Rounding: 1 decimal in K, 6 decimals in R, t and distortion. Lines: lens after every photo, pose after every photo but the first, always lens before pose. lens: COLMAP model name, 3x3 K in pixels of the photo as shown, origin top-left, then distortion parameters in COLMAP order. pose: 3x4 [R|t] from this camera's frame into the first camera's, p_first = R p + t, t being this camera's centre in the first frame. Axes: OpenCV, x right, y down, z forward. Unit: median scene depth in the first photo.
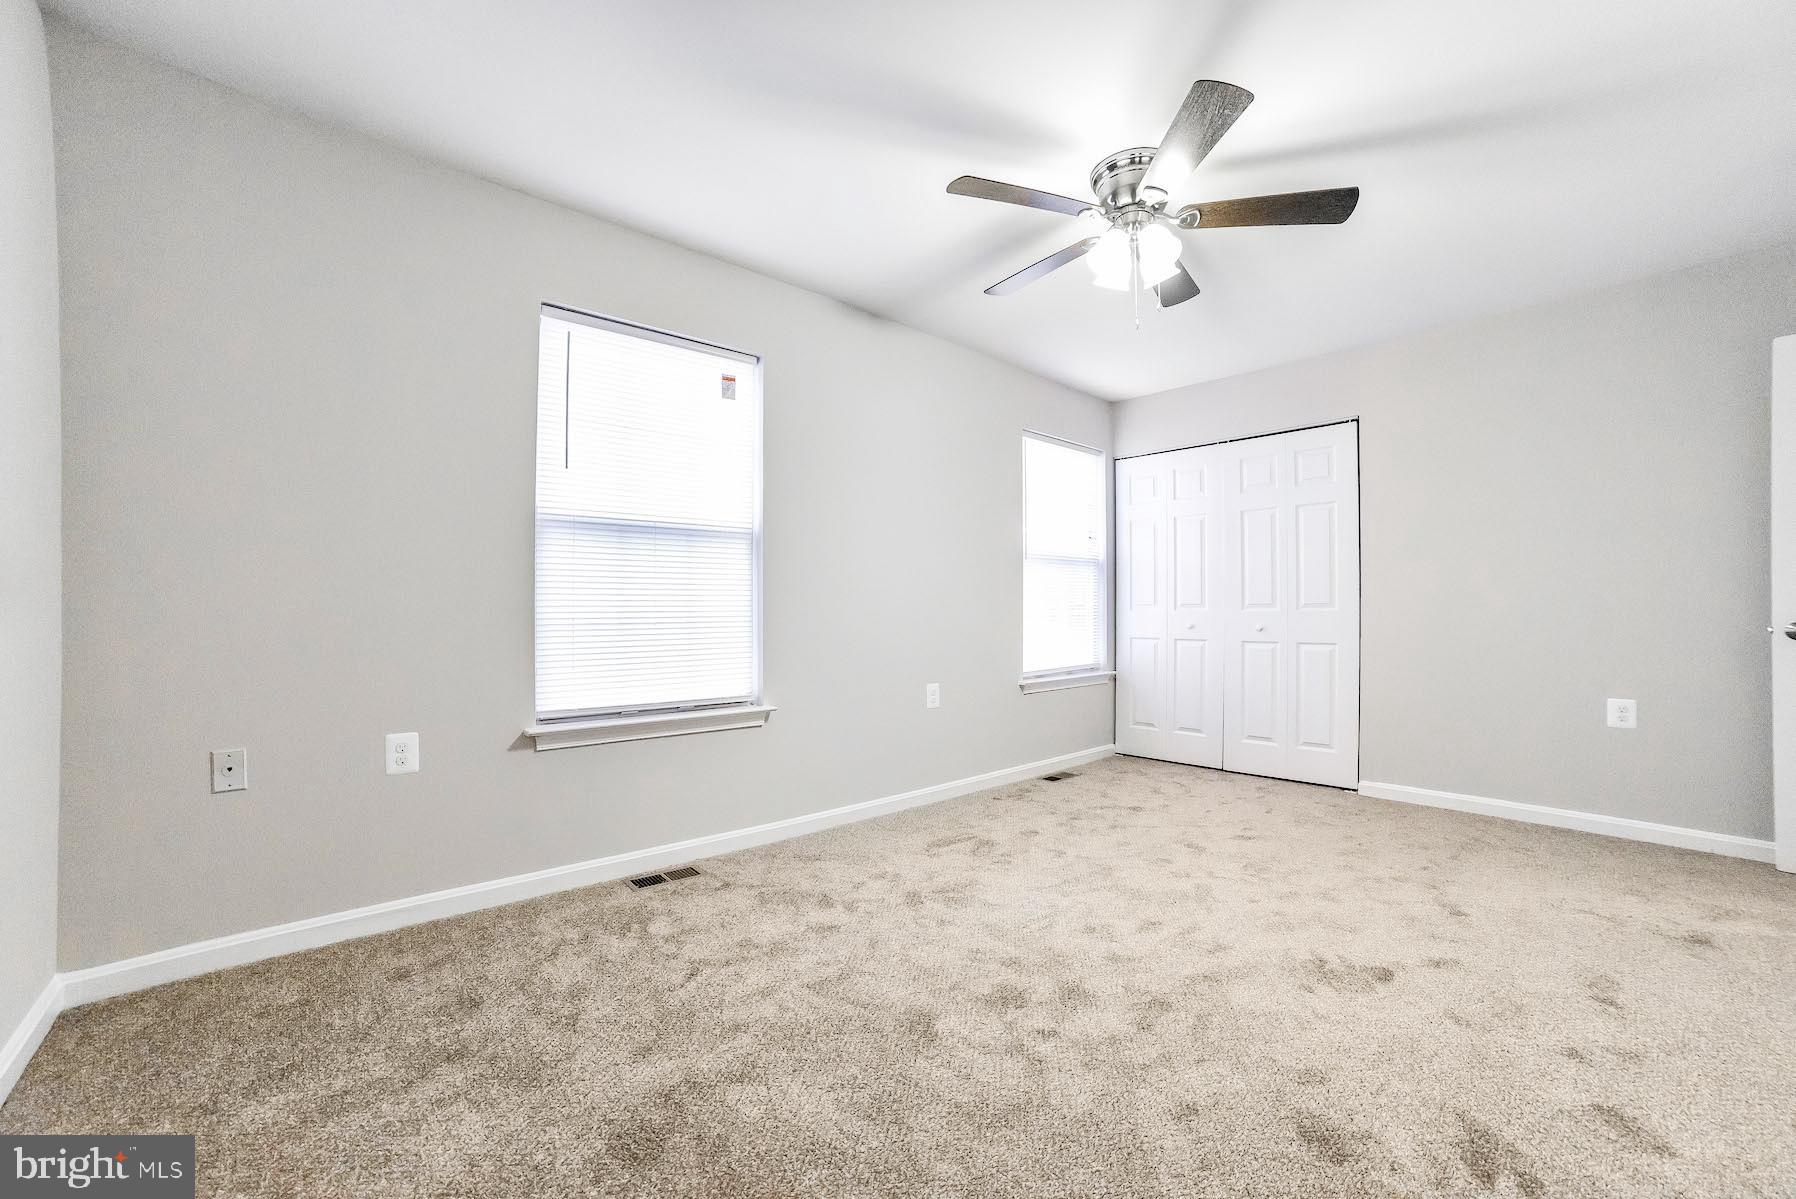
lens RADIAL K [[715.3, 0, 896.7], [0, 715.3, 604.3], [0, 0, 1]] dist [-0.052235, 0.014343]
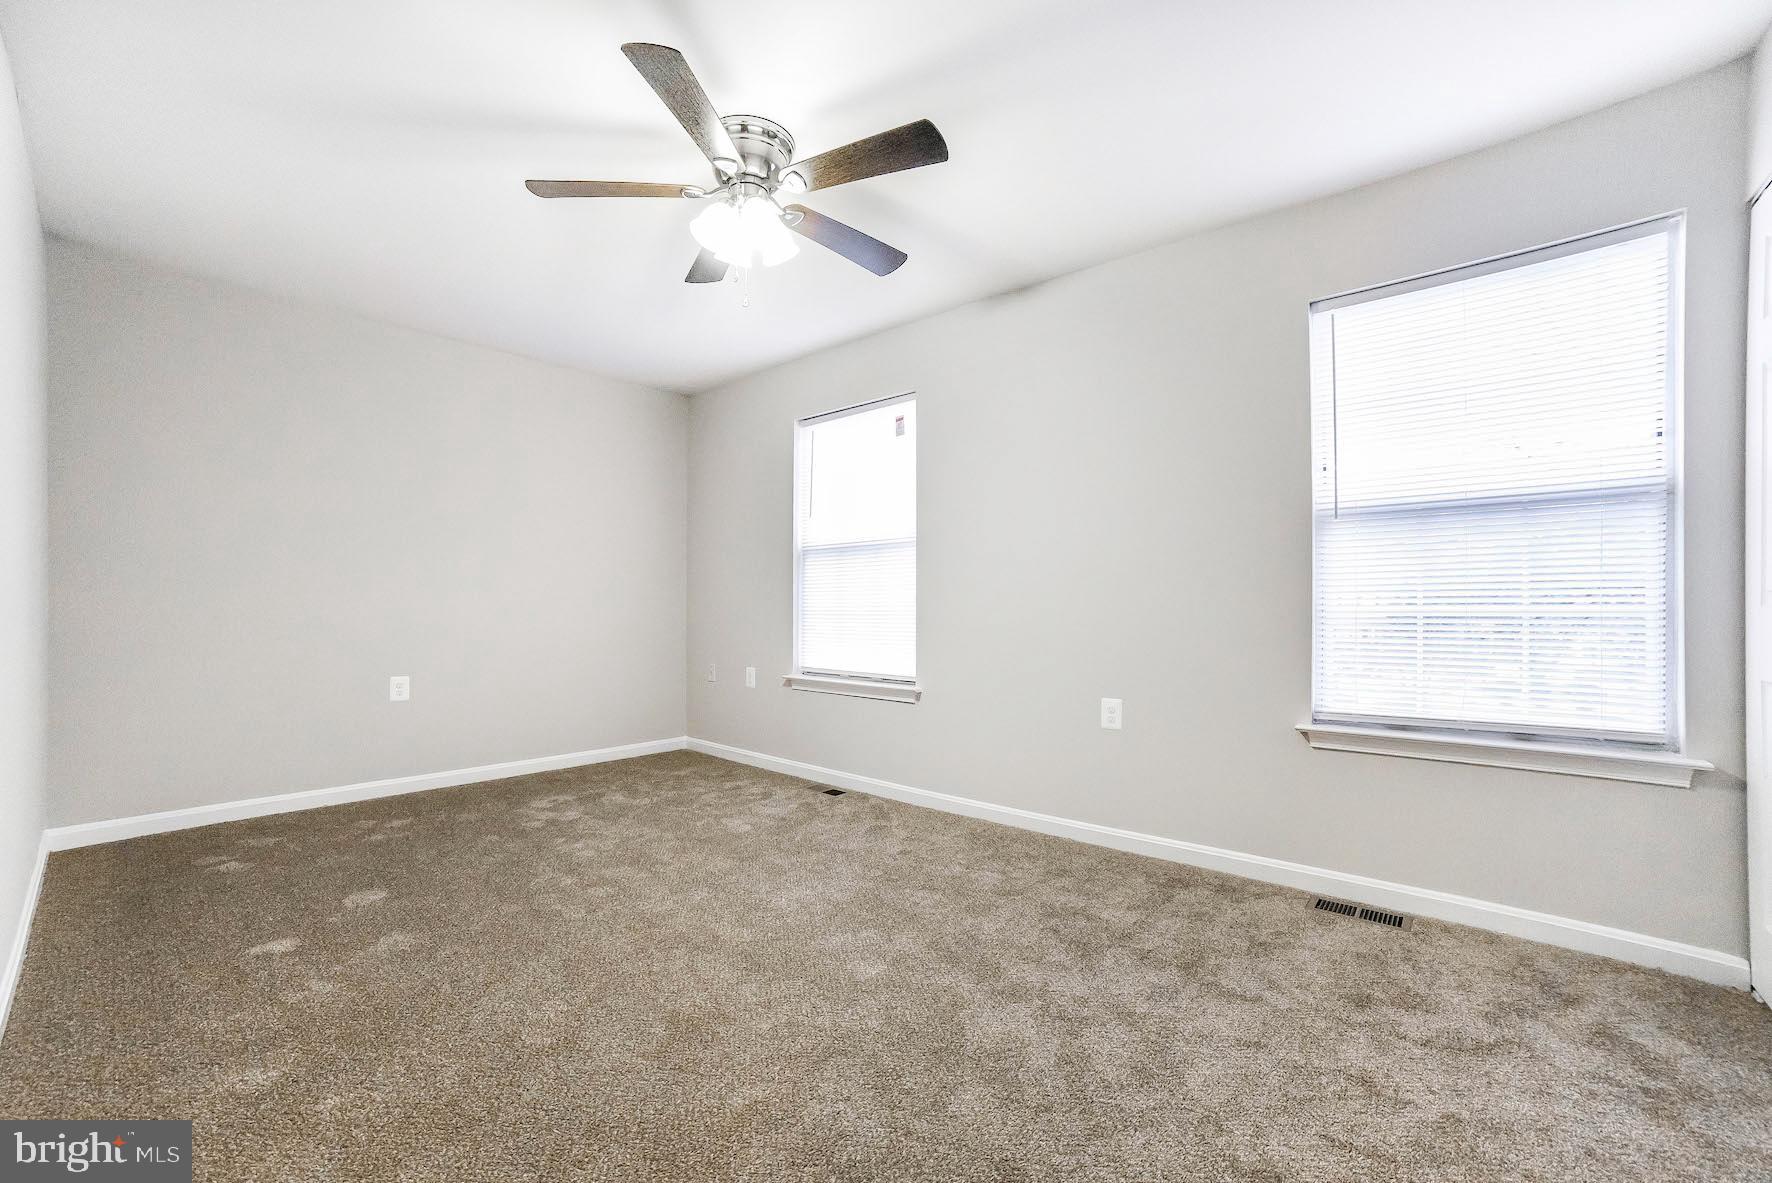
lens RADIAL K [[632.1, 0, 897.3], [0, 632.1, 602.4], [0, 0, 1]] dist [-0.003586, 0.000196]
pose [[0.238348, -0.002956, -0.971175, 0.614705], [0.004048, 0.999990, -0.002050, 0.003449], [0.971171, -0.003442, 0.238358, 0.539150]]
